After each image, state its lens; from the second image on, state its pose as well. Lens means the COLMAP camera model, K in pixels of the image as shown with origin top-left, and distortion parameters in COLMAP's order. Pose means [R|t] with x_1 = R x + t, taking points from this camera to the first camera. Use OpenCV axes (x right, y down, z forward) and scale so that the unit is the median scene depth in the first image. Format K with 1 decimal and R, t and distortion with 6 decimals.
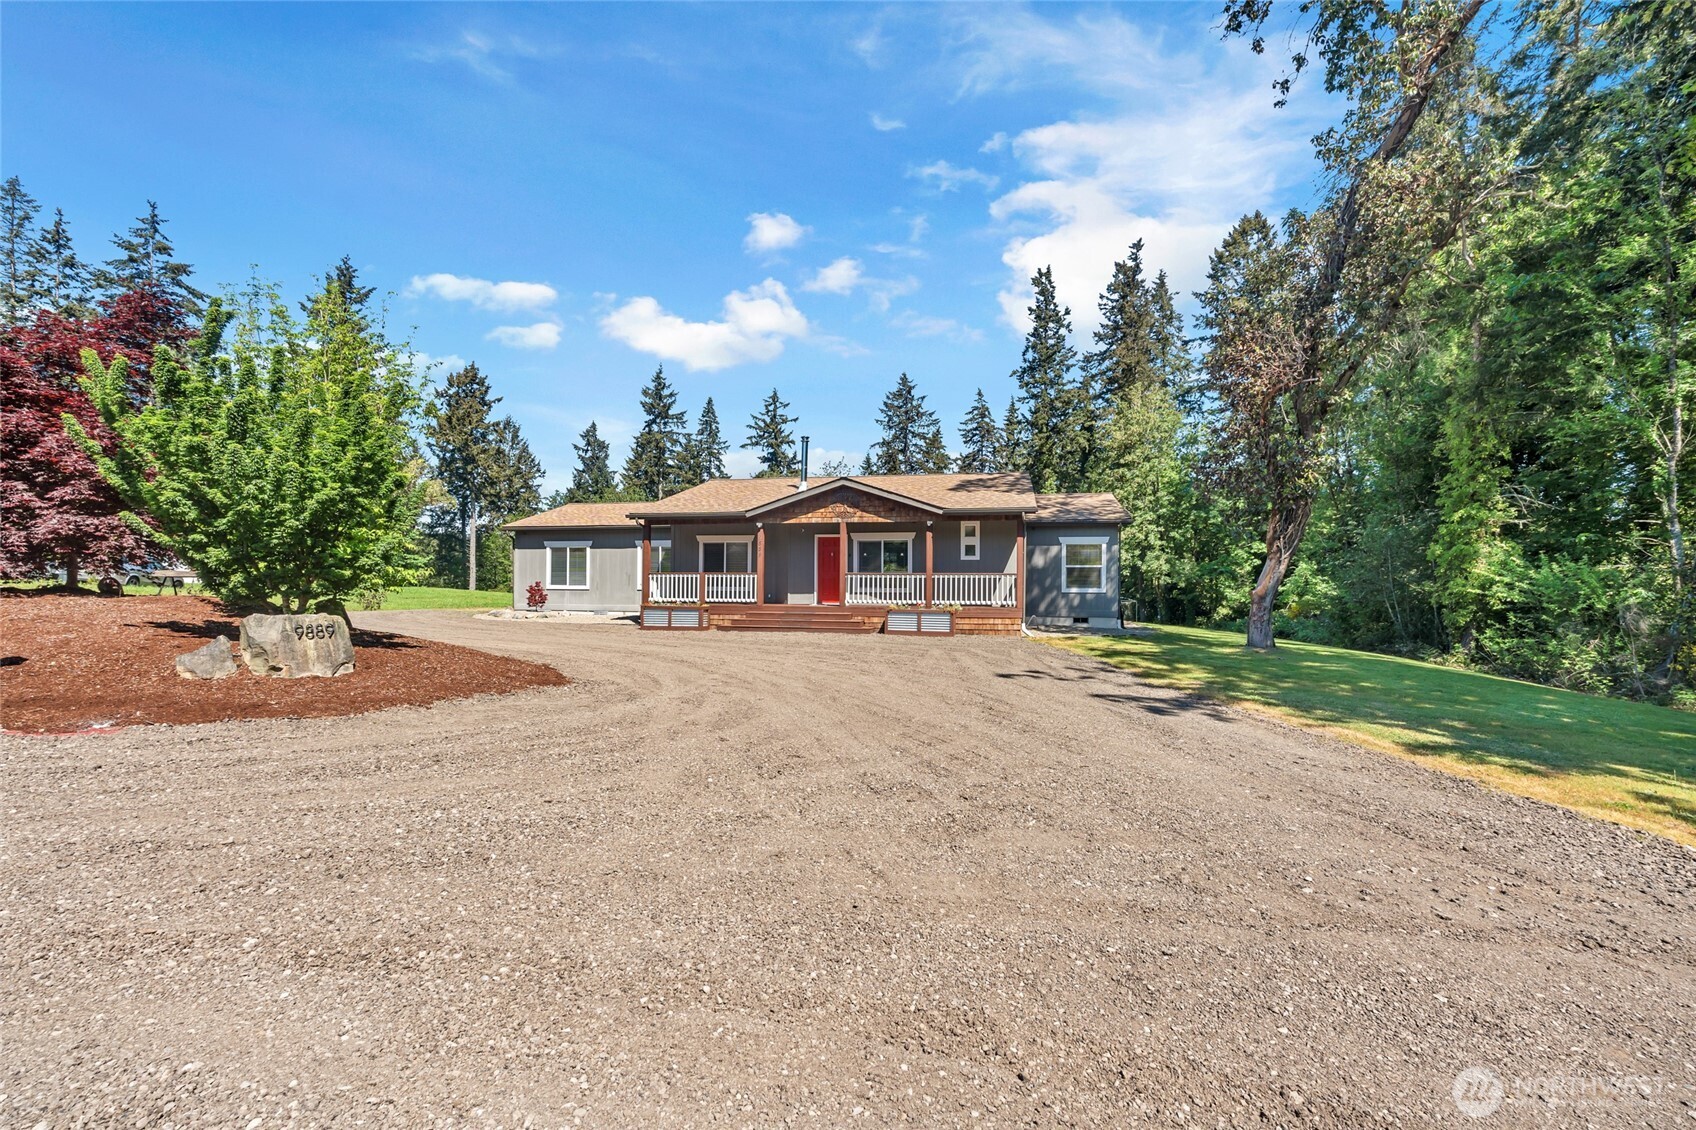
lens RADIAL K [[759.2, 0, 848.0], [0, 759.2, 565.0], [0, 0, 1]] dist [-0.001801, 0.004189]
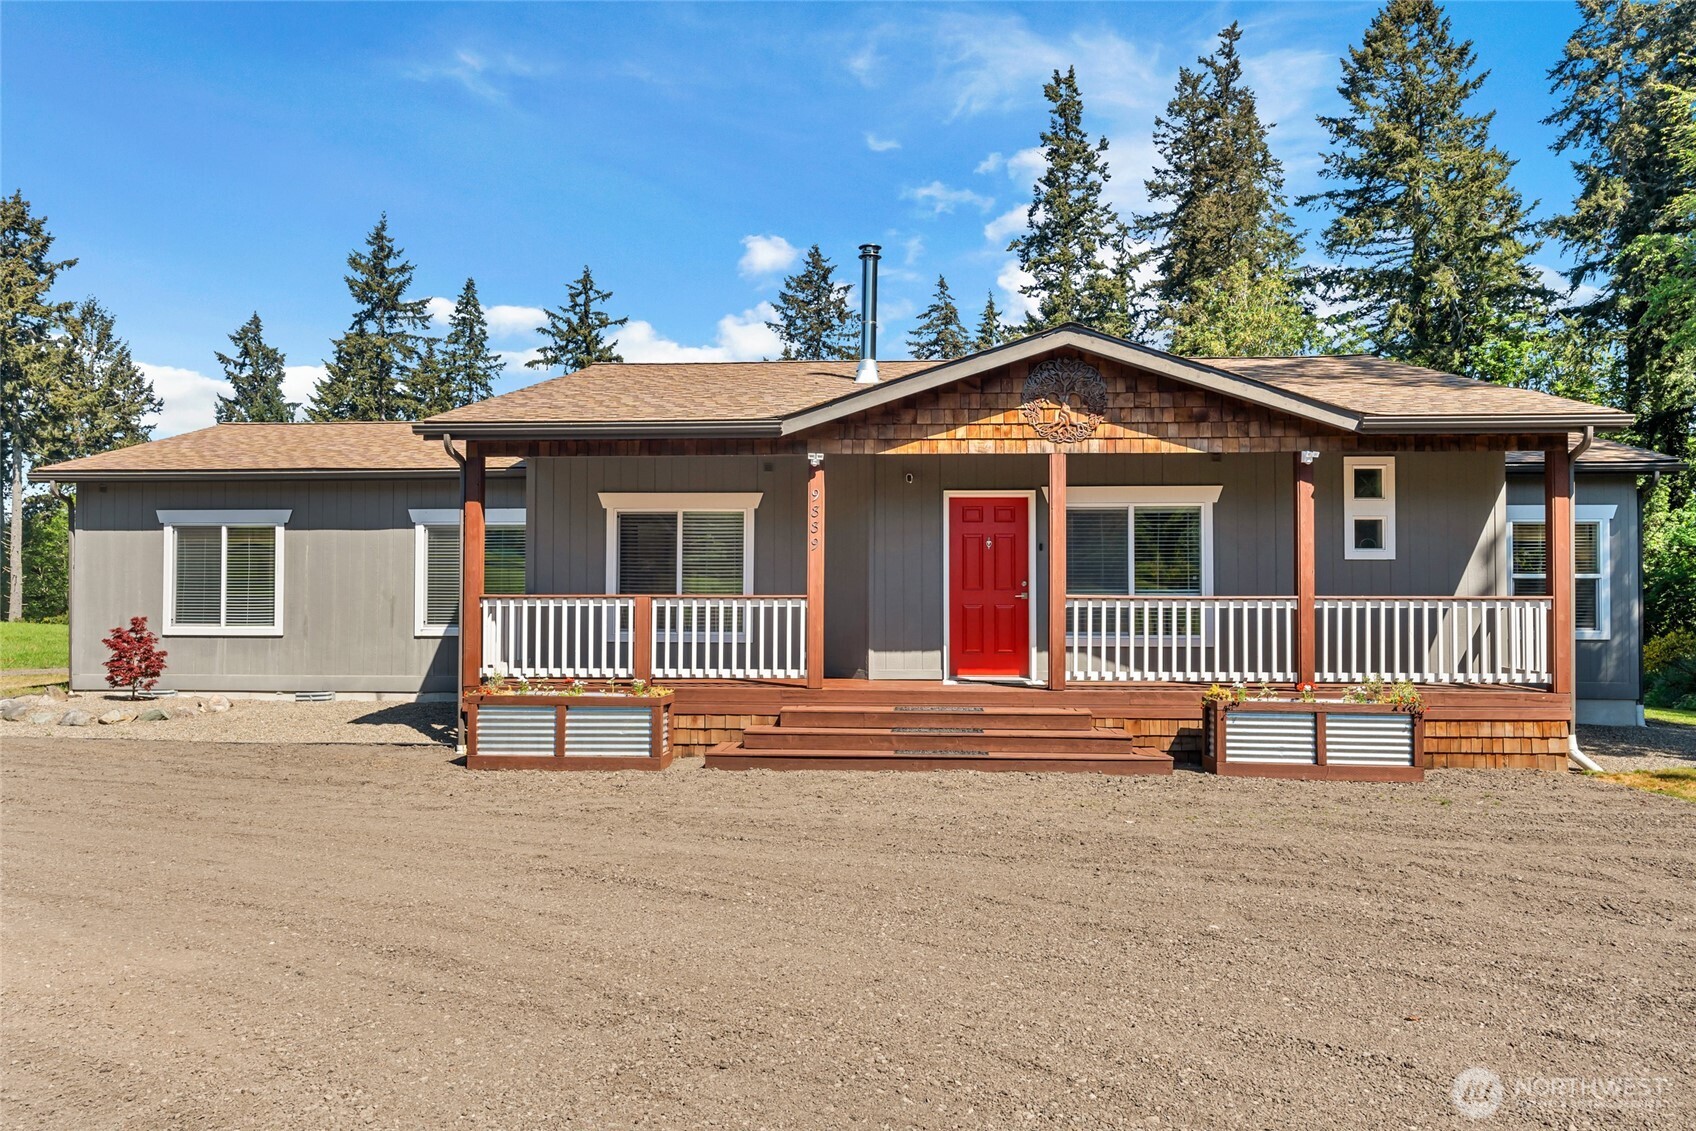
lens RADIAL K [[1188.9, 0, 848.0], [0, 1188.9, 565.5], [0, 0, 1]] dist [-0.000447, 0.003224]
pose [[0.989754, 0.000435, 0.142784, -0.043023], [0.000080, 0.999994, -0.003602, -0.000432], [-0.142784, 0.003576, 0.989747, 0.108844]]
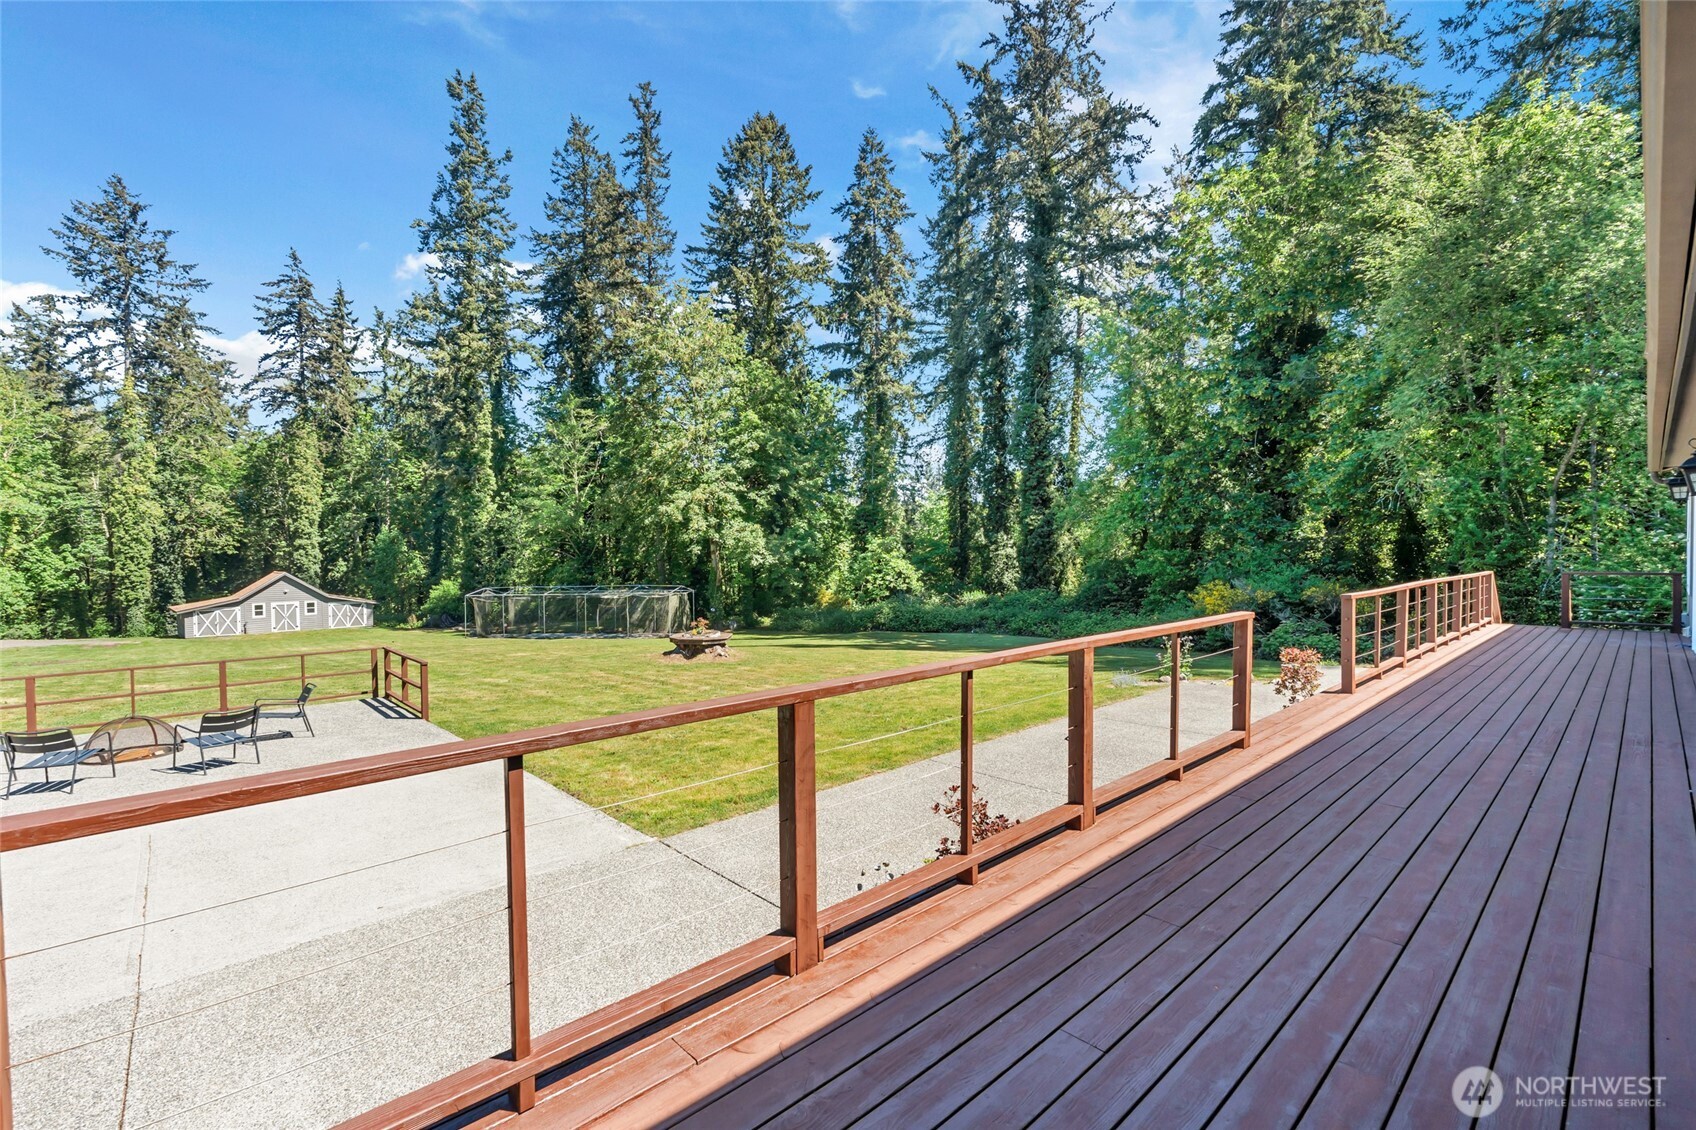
lens RADIAL K [[754.0, 0, 851.9], [0, 754.0, 567.3], [0, 0, 1]] dist [-0.001372, -0.000490]
pose [[0.581312, -0.027357, 0.813221, -0.082684], [0.000672, 0.999450, 0.033142, 0.003770], [-0.813681, -0.018719, 0.581011, 0.371677]]
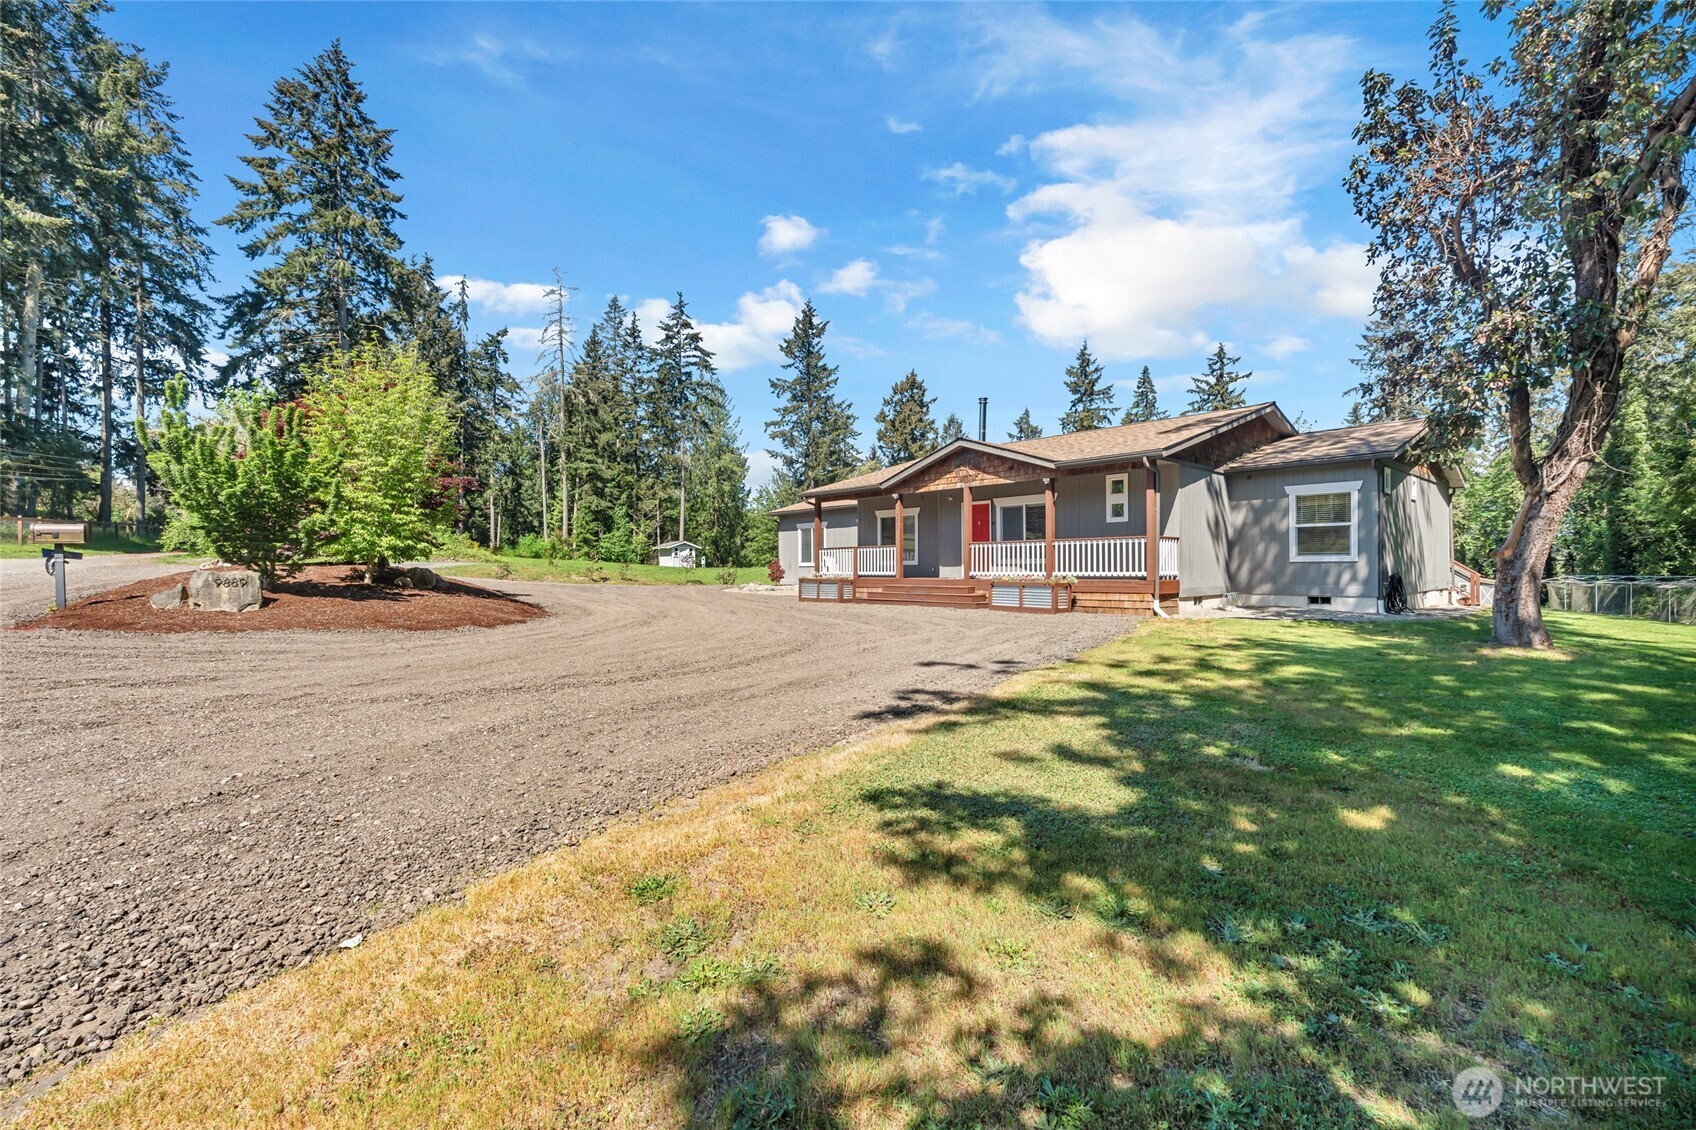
lens RADIAL K [[755.7, 0, 848.0], [0, 755.7, 565.0], [0, 0, 1]] dist [-0.003163, -0.000234]
pose [[0.810713, -0.011579, -0.585329, 0.095993], [0.023513, 0.999642, 0.012793, 0.005251], [0.584971, -0.024134, 0.810695, 0.041936]]
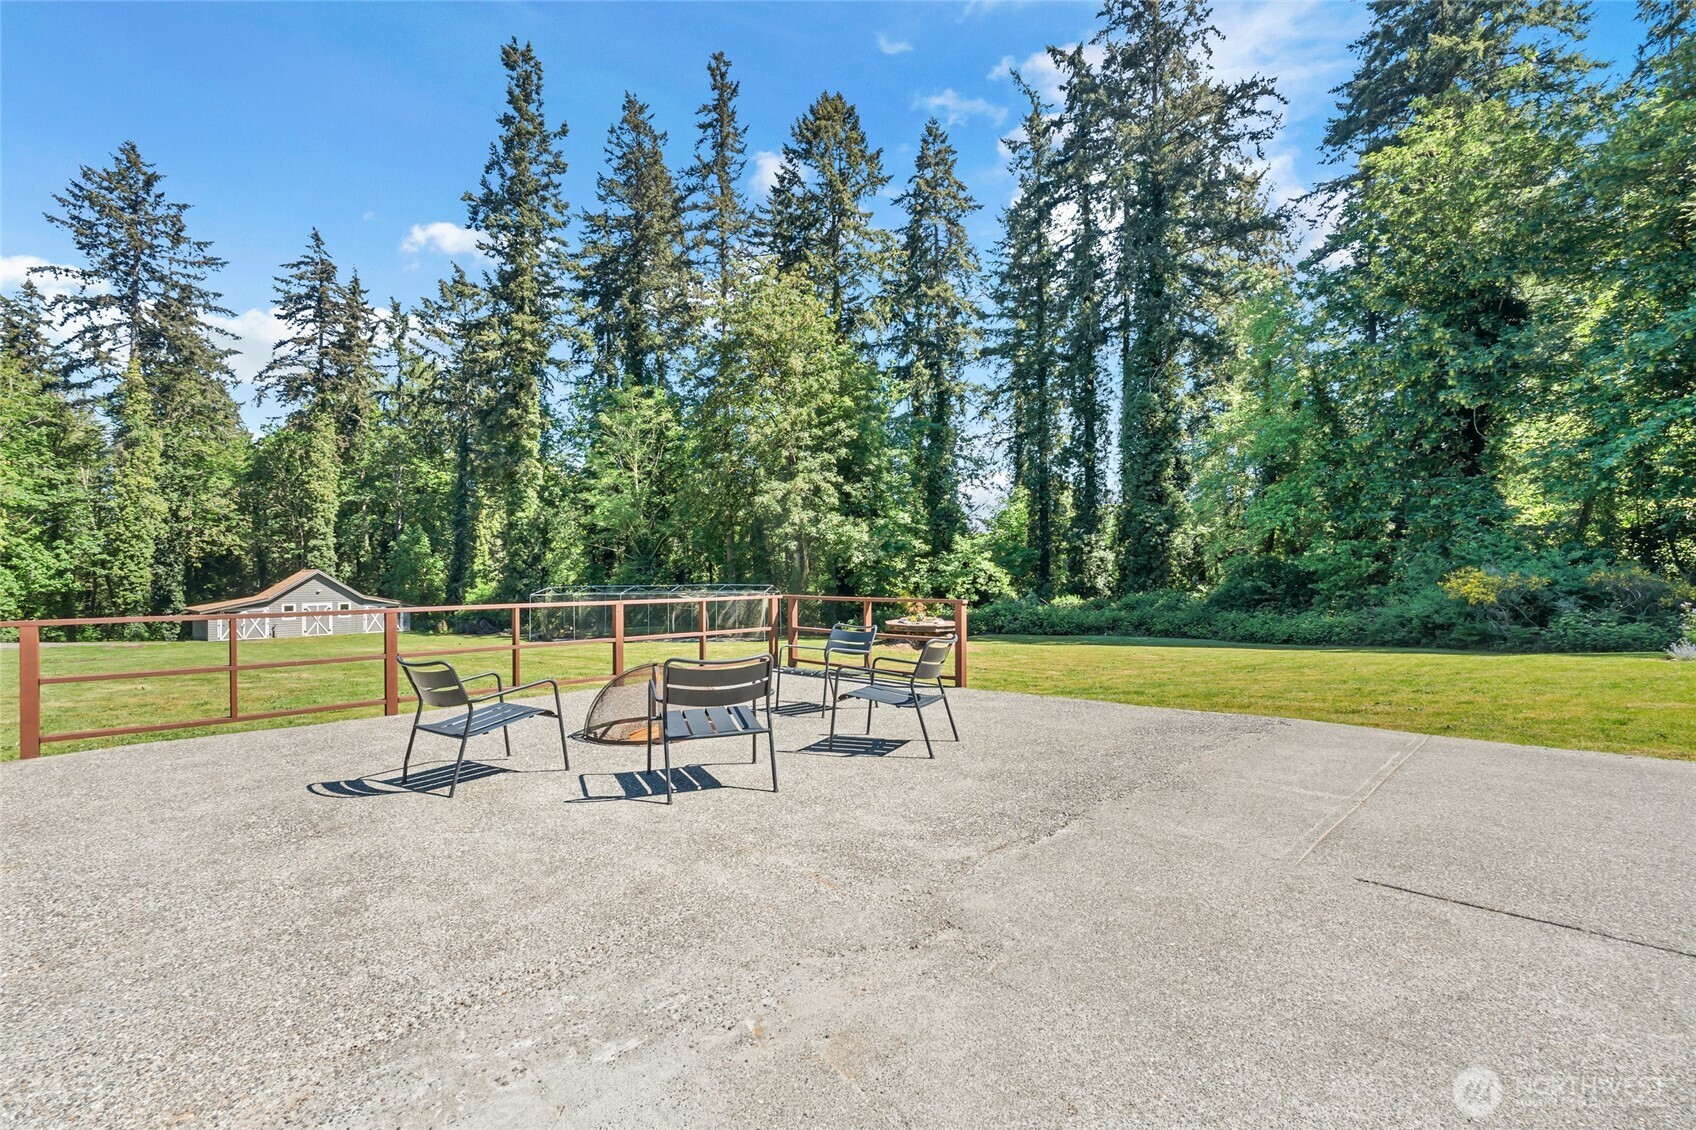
lens RADIAL K [[755.7, 0, 848.0], [0, 755.7, 565.0], [0, 0, 1]] dist [-0.003163, -0.000234]
pose [[0.553146, 0.002242, 0.833081, -0.097648], [-0.006218, 0.999980, 0.001438, 0.020371], [-0.833061, -0.005975, 0.553149, 0.469367]]
